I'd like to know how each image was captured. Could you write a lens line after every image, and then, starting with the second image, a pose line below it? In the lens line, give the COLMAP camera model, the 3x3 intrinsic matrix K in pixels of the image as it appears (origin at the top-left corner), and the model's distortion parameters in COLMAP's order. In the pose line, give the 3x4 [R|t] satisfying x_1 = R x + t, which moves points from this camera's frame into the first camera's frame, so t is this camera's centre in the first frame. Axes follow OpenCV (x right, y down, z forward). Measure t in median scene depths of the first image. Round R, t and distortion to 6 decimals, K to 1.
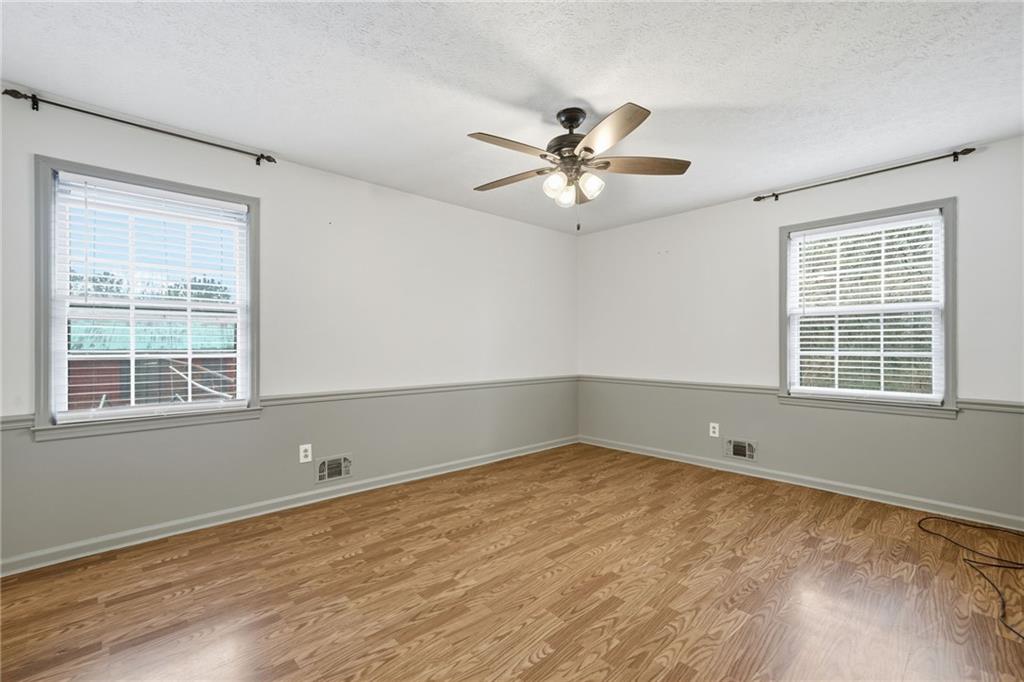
lens RADIAL K [[450.4, 0, 505.4], [0, 450.4, 343.1], [0, 0, 1]] dist [0.003287, 0.000234]
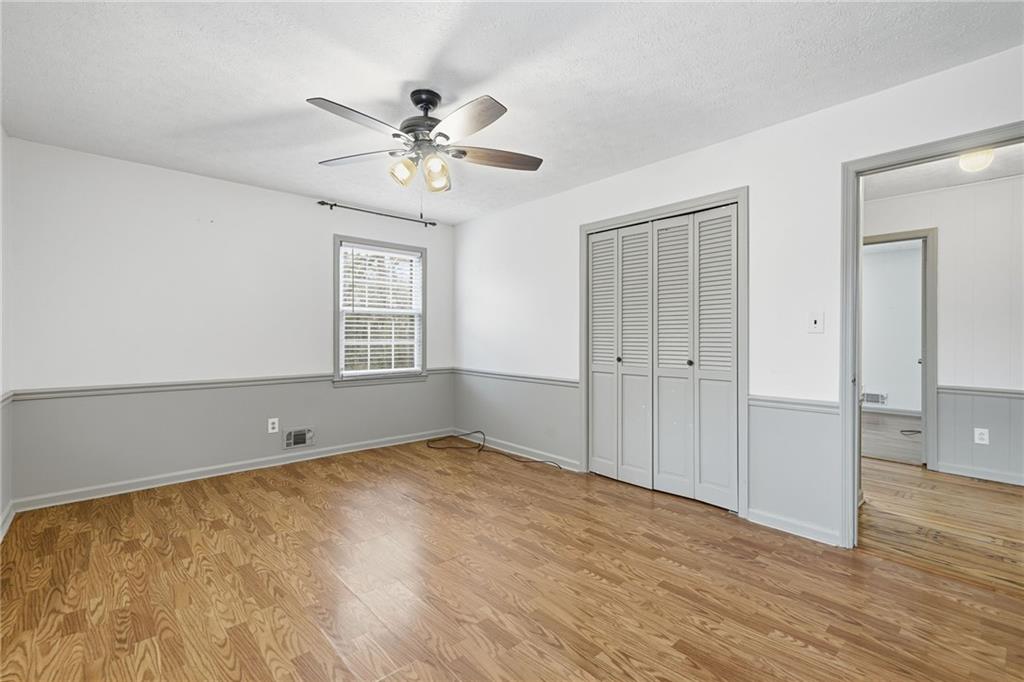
lens RADIAL K [[450.4, 0, 512.0], [0, 450.4, 341.7], [0, 0, 1]] dist [0.003287, 0.000234]
pose [[0.002573, -0.015042, 0.999884, -0.698016], [-0.008394, 0.999851, 0.015064, -0.006175], [-0.999961, -0.008432, 0.002447, 0.698904]]
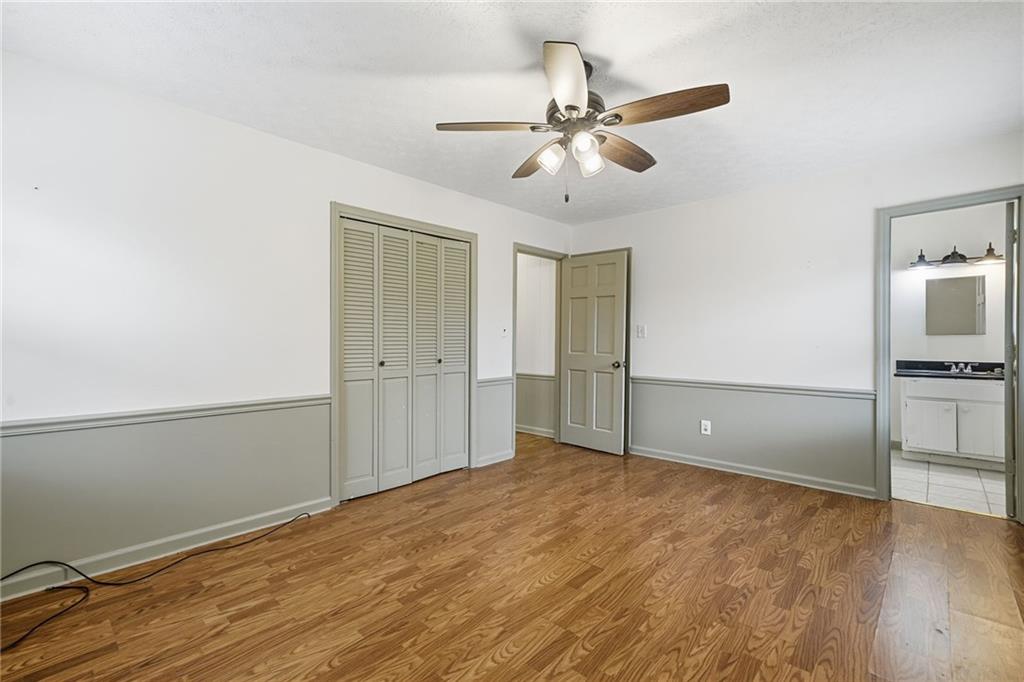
lens RADIAL K [[450.4, 0, 497.3], [0, 450.4, 341.1], [0, 0, 1]] dist [0.003287, 0.000234]
pose [[-0.998589, 0.002788, -0.053033, 0.291292], [0.003041, 0.999984, -0.004683, 0.006618], [0.053019, -0.004838, -0.998582, 1.587525]]
